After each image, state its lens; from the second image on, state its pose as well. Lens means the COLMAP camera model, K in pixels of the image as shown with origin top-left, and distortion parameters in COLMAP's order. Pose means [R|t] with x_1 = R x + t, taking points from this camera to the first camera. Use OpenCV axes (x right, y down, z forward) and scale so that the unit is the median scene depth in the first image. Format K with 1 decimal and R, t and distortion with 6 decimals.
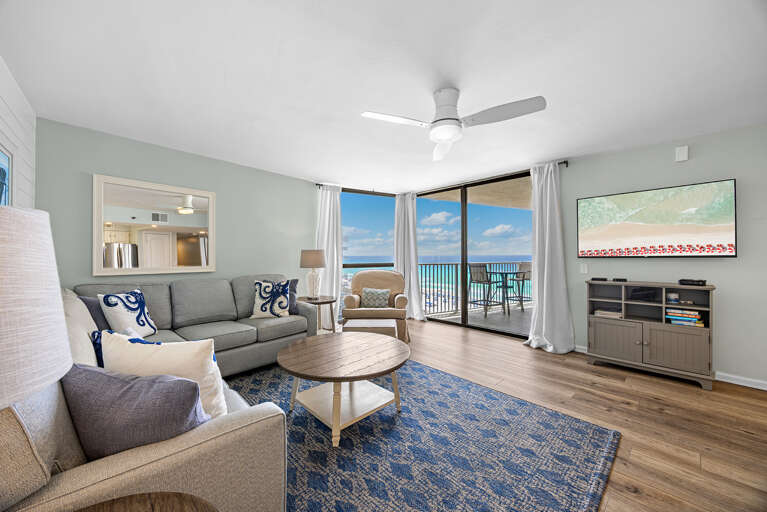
lens RADIAL K [[292.9, 0, 383.9], [0, 292.9, 254.3], [0, 0, 1]] dist [-0.000721, -0.000062]
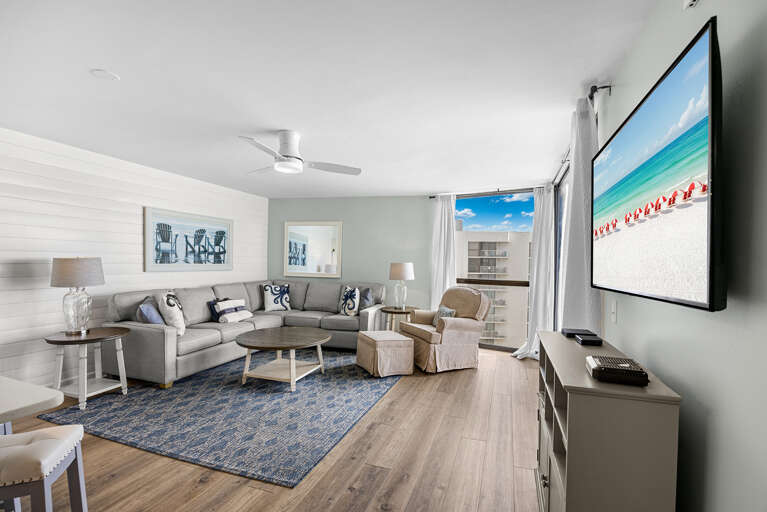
lens RADIAL K [[342.1, 0, 380.2], [0, 342.1, 262.6], [0, 0, 1]] dist [-0.005505, -0.000674]
pose [[0.441516, 0.006342, -0.897231, 1.795260], [-0.008753, 0.999958, 0.002761, -0.040377], [0.897211, 0.006634, 0.441553, 0.787183]]
